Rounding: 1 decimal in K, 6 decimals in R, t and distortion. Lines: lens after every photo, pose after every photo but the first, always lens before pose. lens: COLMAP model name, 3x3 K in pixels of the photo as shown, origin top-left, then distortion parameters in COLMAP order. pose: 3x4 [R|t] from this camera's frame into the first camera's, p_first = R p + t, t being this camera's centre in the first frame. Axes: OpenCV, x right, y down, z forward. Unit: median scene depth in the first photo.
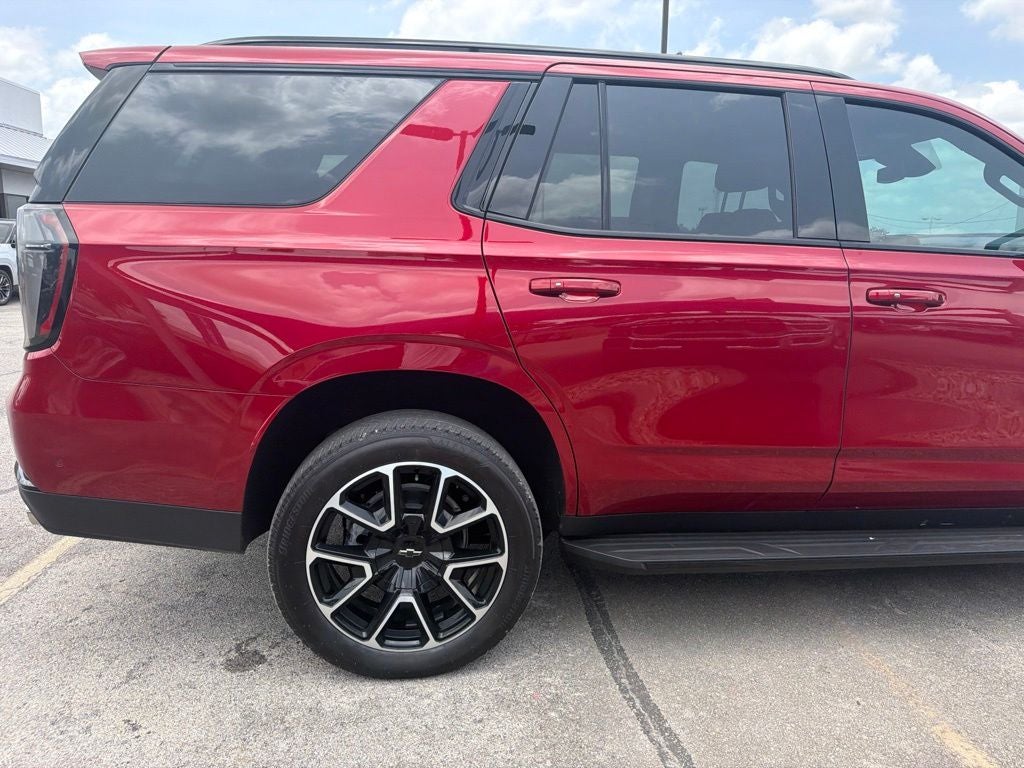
lens RADIAL K [[726.6, 0, 518.2], [0, 726.6, 377.4], [0, 0, 1]] dist [0.024387, -0.035187]
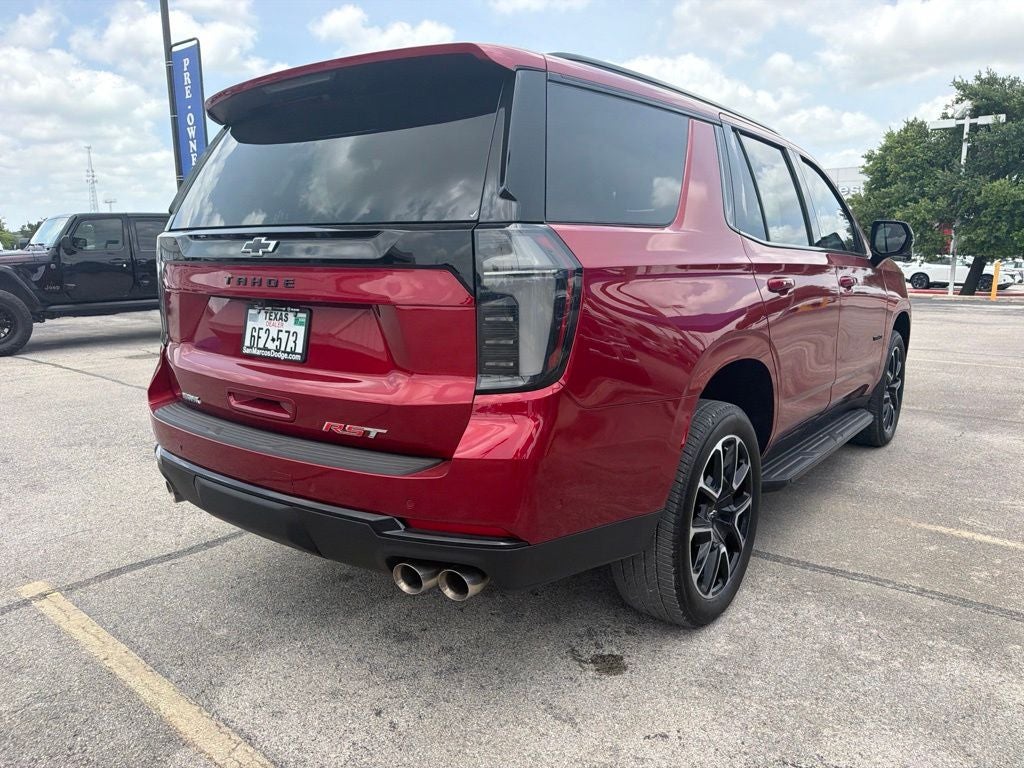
lens RADIAL K [[727.3, 0, 519.1], [0, 727.3, 389.6], [0, 0, 1]] dist [0.008054, -0.008041]
pose [[0.710504, -0.149065, 0.687724, -1.176004], [0.135072, 0.988023, 0.074609, -0.094568], [-0.690608, 0.039882, 0.722129, 0.344286]]
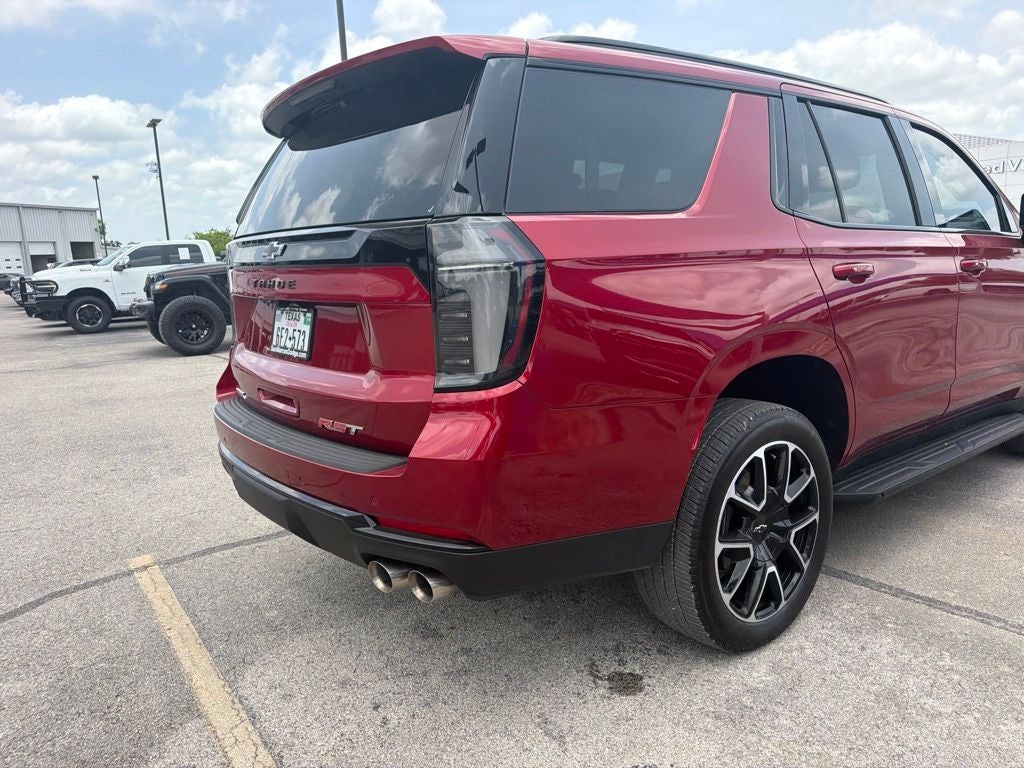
lens RADIAL K [[729.3, 0, 519.5], [0, 729.3, 381.3], [0, 0, 1]] dist [-0.000637, -0.002083]
pose [[0.858062, -0.138751, 0.494447, -0.964721], [0.141154, 0.989447, 0.032700, -0.060709], [-0.493767, 0.041735, 0.868592, 0.225505]]
